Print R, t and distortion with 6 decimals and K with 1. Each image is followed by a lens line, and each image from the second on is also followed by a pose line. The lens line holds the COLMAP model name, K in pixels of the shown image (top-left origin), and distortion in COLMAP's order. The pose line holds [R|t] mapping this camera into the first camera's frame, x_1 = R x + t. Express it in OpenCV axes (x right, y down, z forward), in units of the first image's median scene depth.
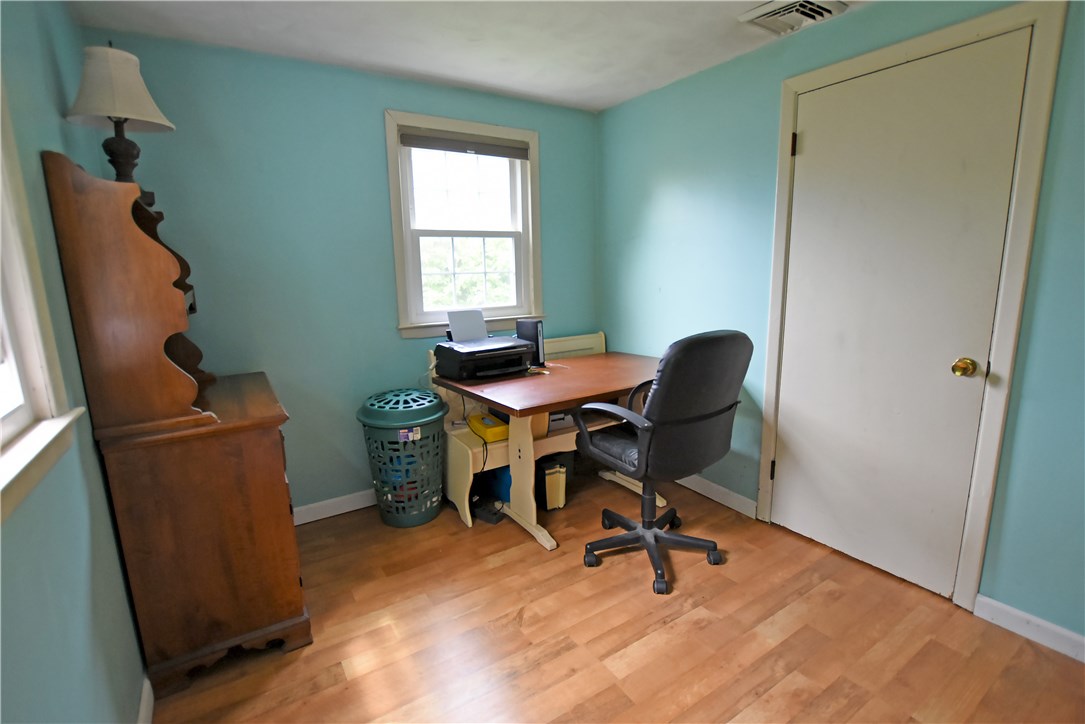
lens RADIAL K [[507.4, 0, 543.4], [0, 507.4, 363.3], [0, 0, 1]] dist [-0.030090, 0.001171]
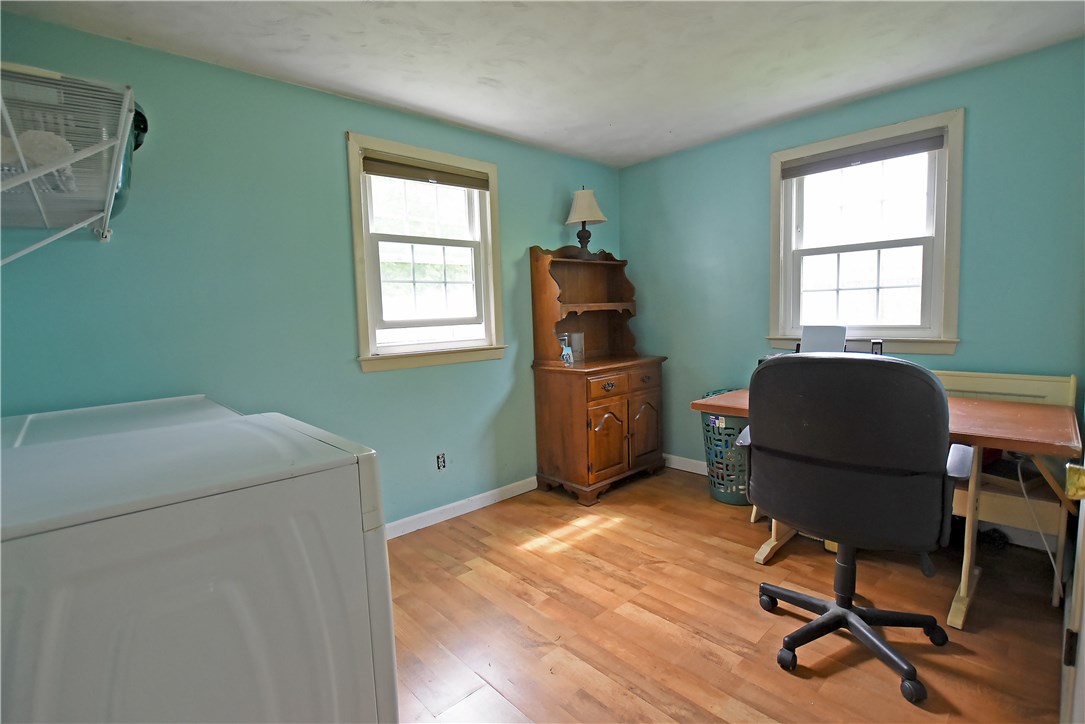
lens RADIAL K [[507.4, 0, 543.4], [0, 507.4, 363.3], [0, 0, 1]] dist [-0.030090, 0.001171]
pose [[0.165357, 0.114493, -0.979565, 1.089322], [-0.154587, 0.983970, 0.088913, -0.052258], [0.974043, 0.136725, 0.180406, 0.440582]]
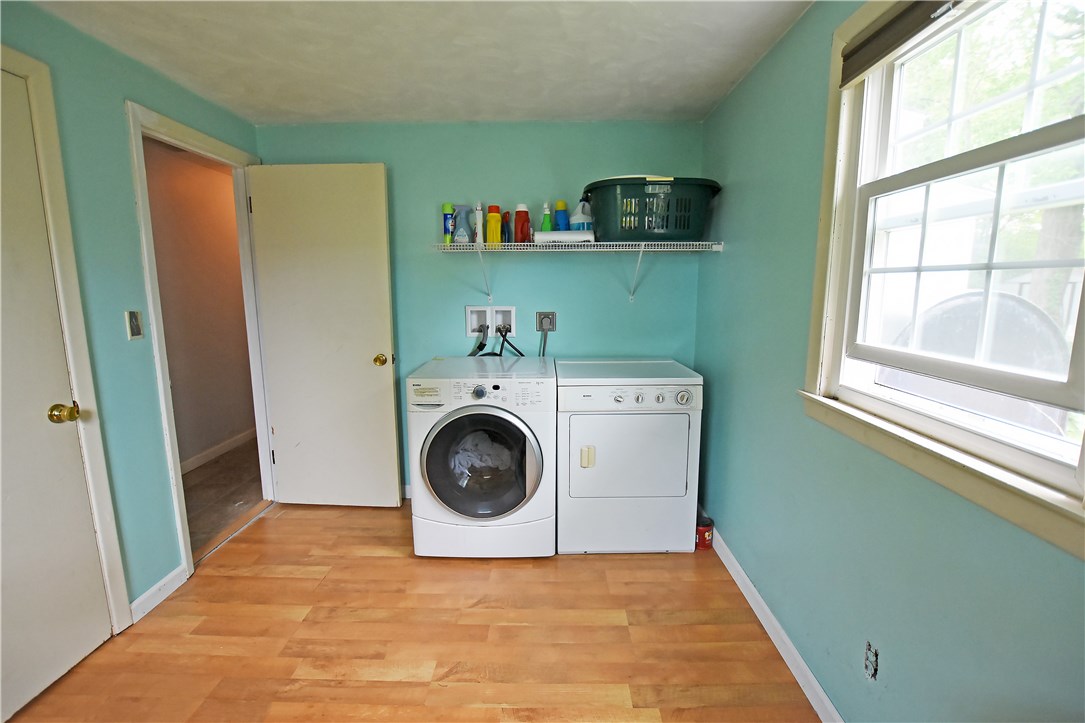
lens RADIAL K [[487.7, 0, 544.0], [0, 487.7, 365.7], [0, 0, 1]] dist [-0.026542, 0.000469]
pose [[-0.825287, -0.070218, 0.560331, -0.409851], [0.123363, 0.945857, 0.300227, -0.226593], [-0.551075, 0.316898, -0.771941, 1.100981]]
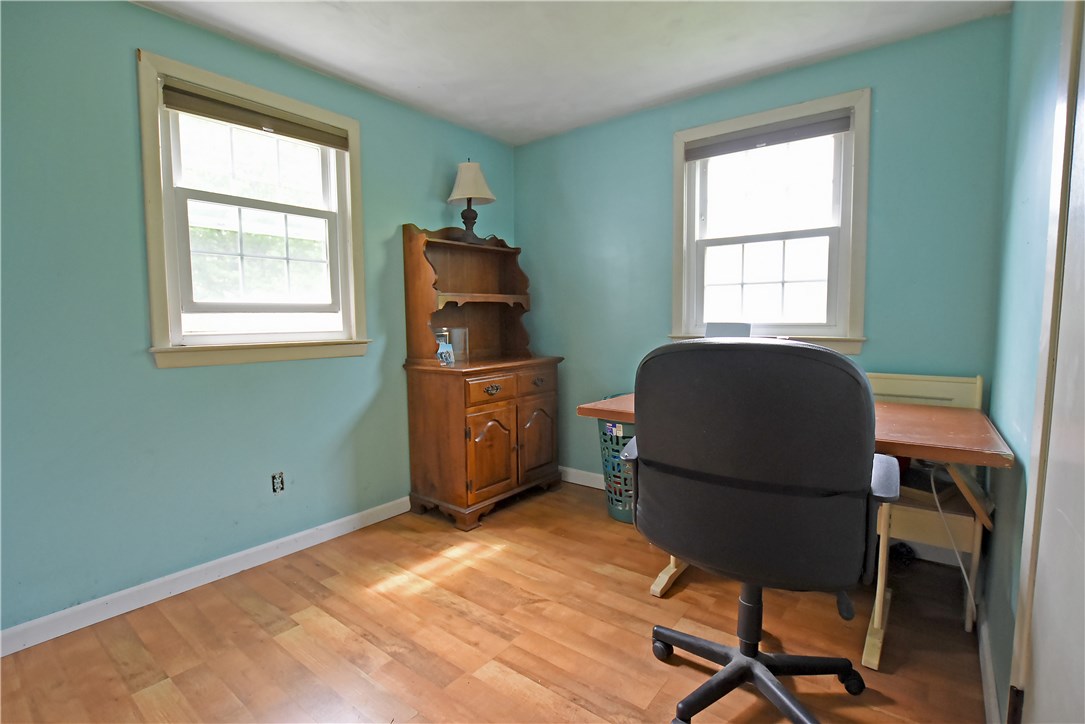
lens RADIAL K [[514.8, 0, 546.3], [0, 514.8, 362.7], [0, 0, 1]] dist [-0.028913, 0.000283]
pose [[0.321557, 0.099460, -0.941652, 0.905965], [-0.174769, 0.983616, 0.044212, -0.027172], [0.930622, 0.150355, 0.333671, 0.606334]]
